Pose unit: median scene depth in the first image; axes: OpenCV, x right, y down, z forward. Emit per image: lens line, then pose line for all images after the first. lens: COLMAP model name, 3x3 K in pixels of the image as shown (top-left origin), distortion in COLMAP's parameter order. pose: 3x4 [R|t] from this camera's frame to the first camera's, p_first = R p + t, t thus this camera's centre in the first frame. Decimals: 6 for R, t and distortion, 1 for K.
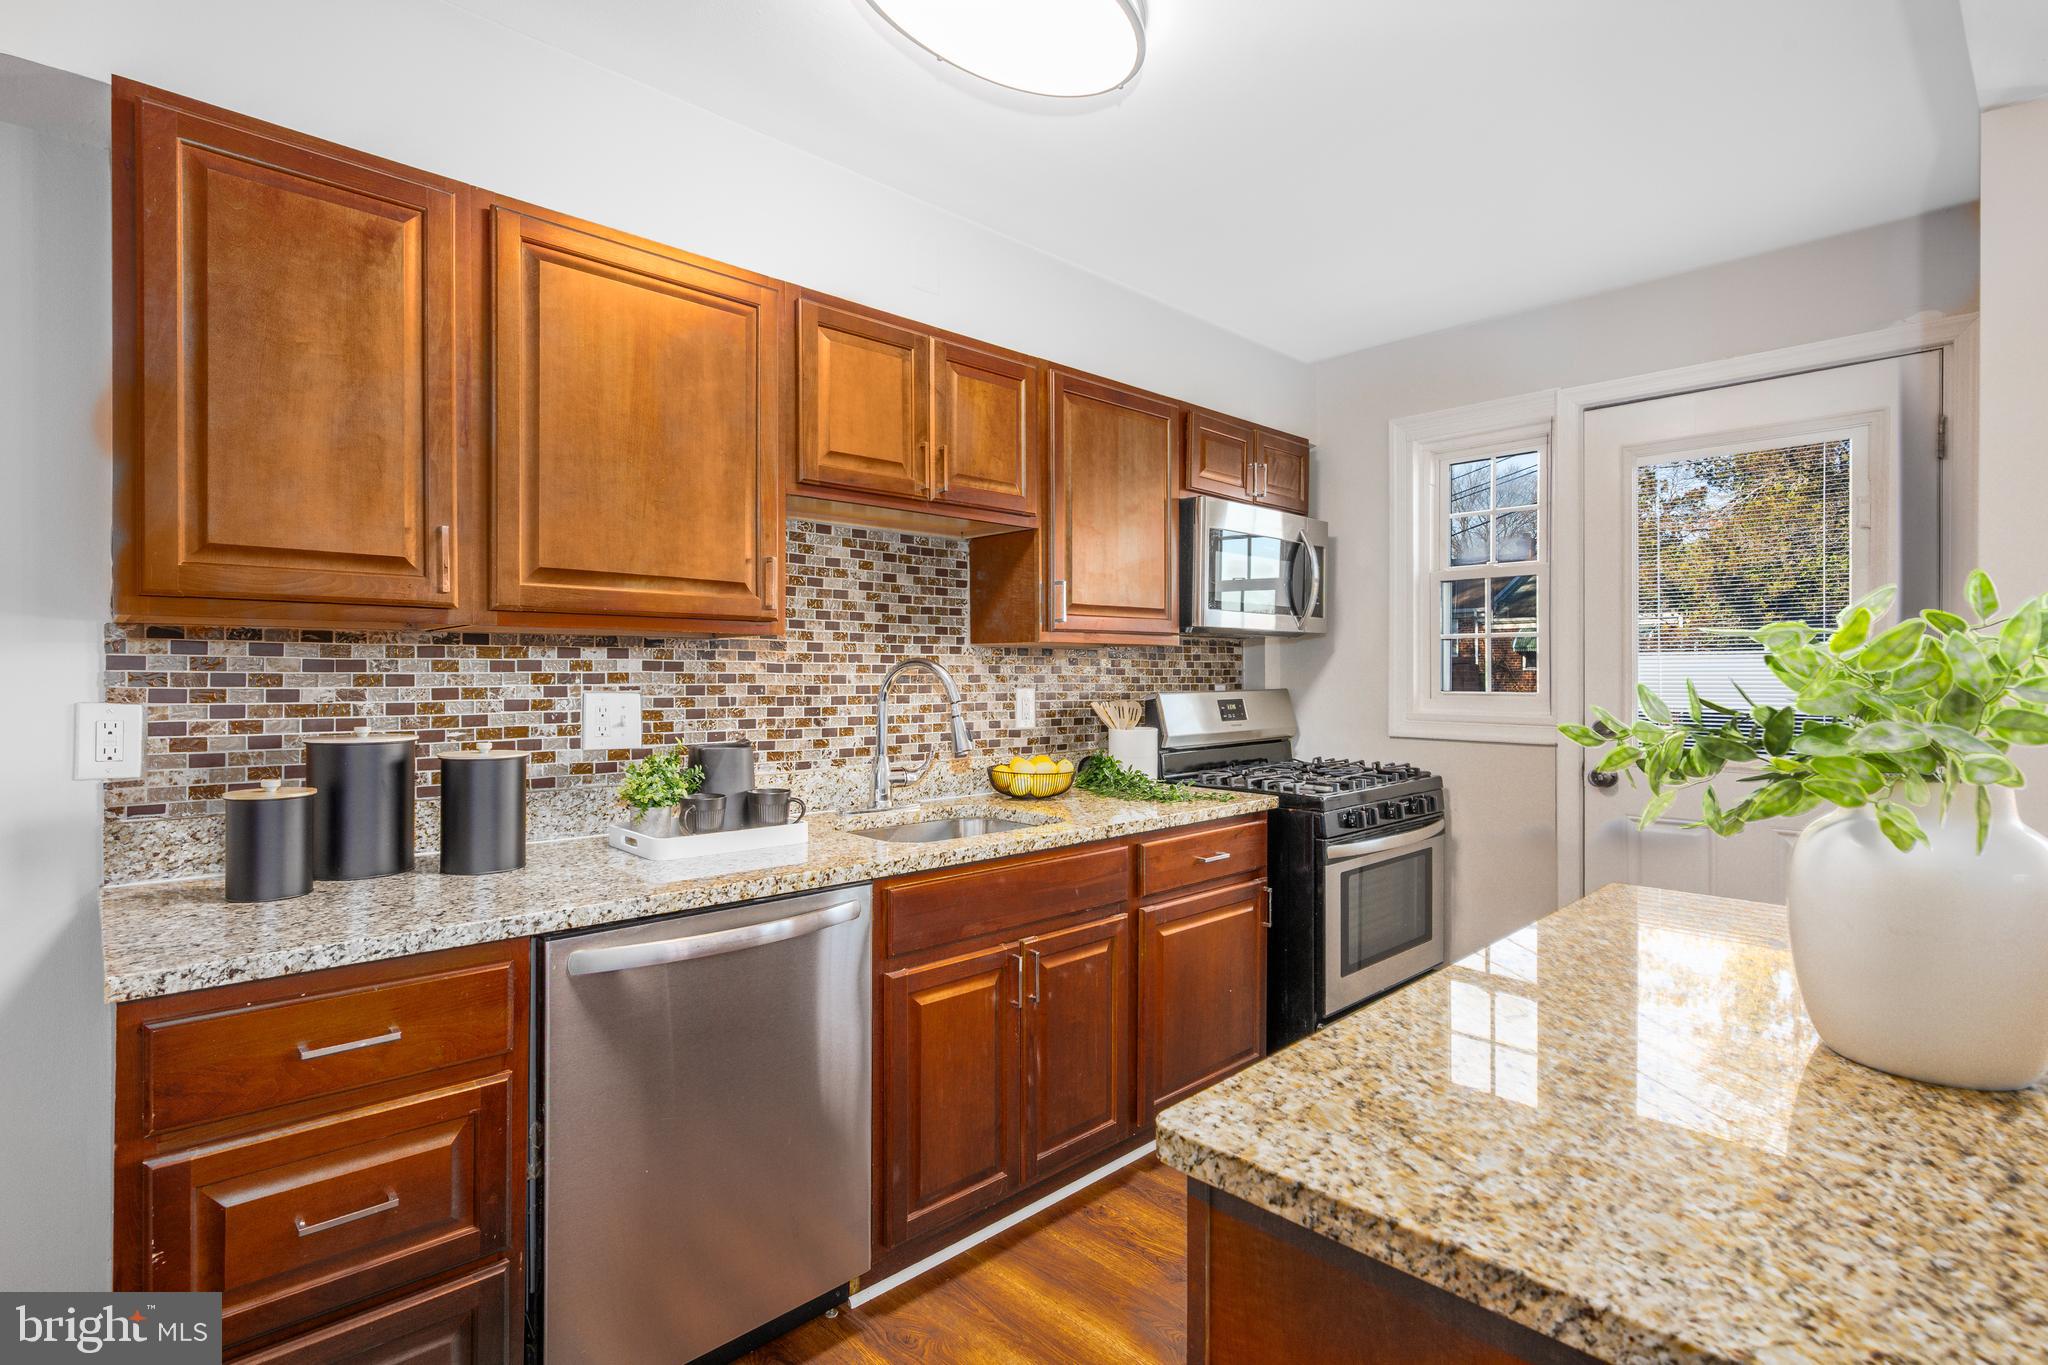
lens RADIAL K [[992.0, 0, 1022.9], [0, 992.0, 671.1], [0, 0, 1]] dist [-0.002126, 0.000689]
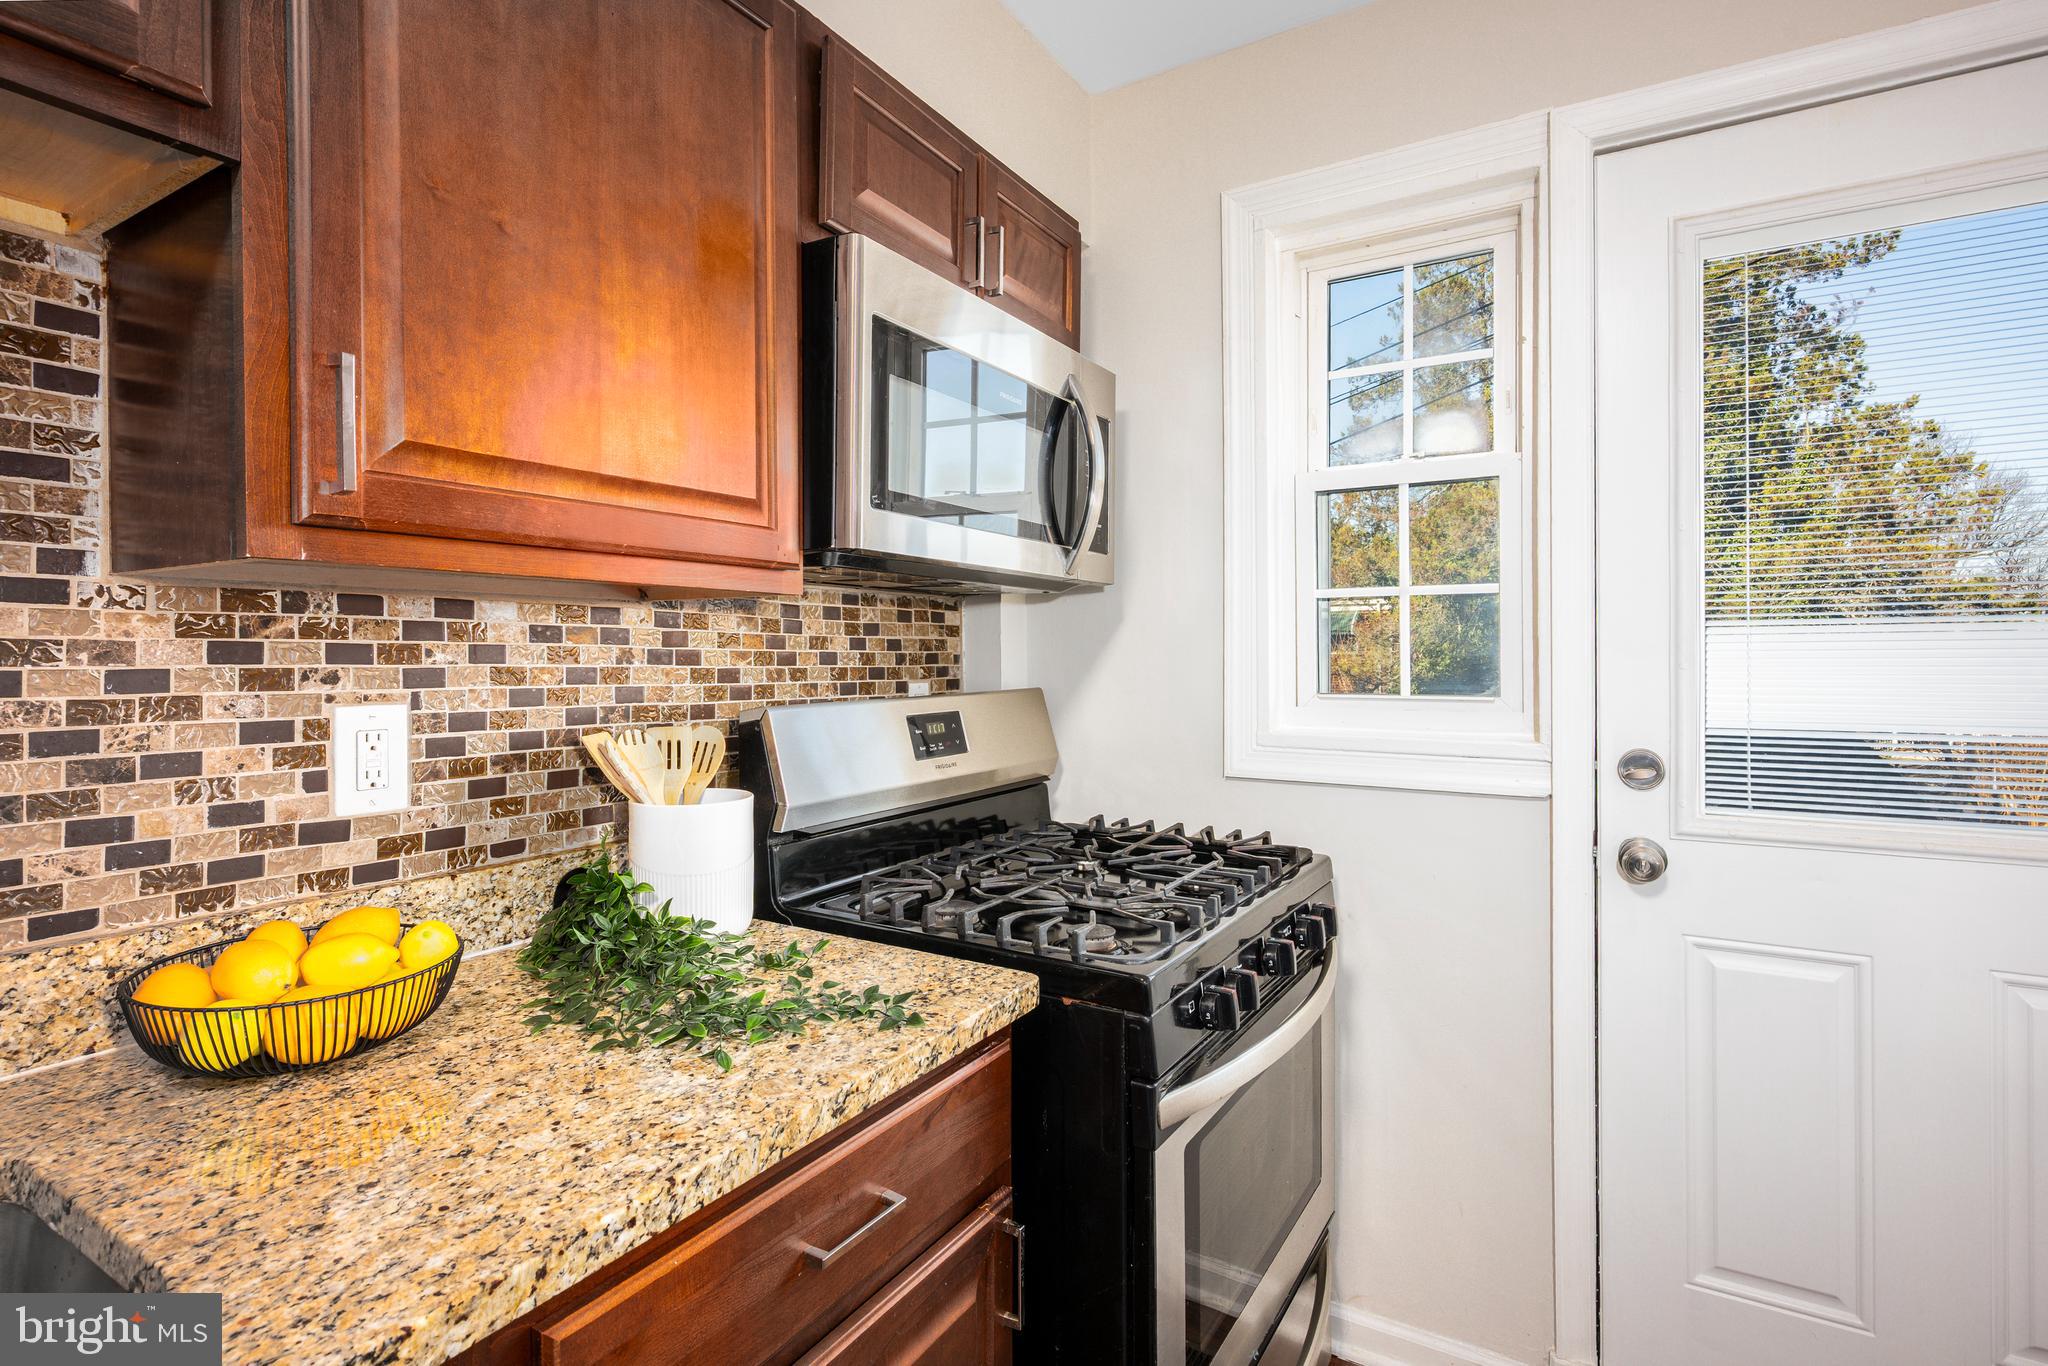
lens RADIAL K [[992.0, 0, 1023.2], [0, 992.0, 656.2], [0, 0, 1]] dist [-0.002126, 0.000689]
pose [[0.964641, -0.003395, 0.263545, 0.155126], [0.003630, 0.999993, -0.000403, 0.000634], [-0.263542, 0.001345, 0.964647, 0.649219]]
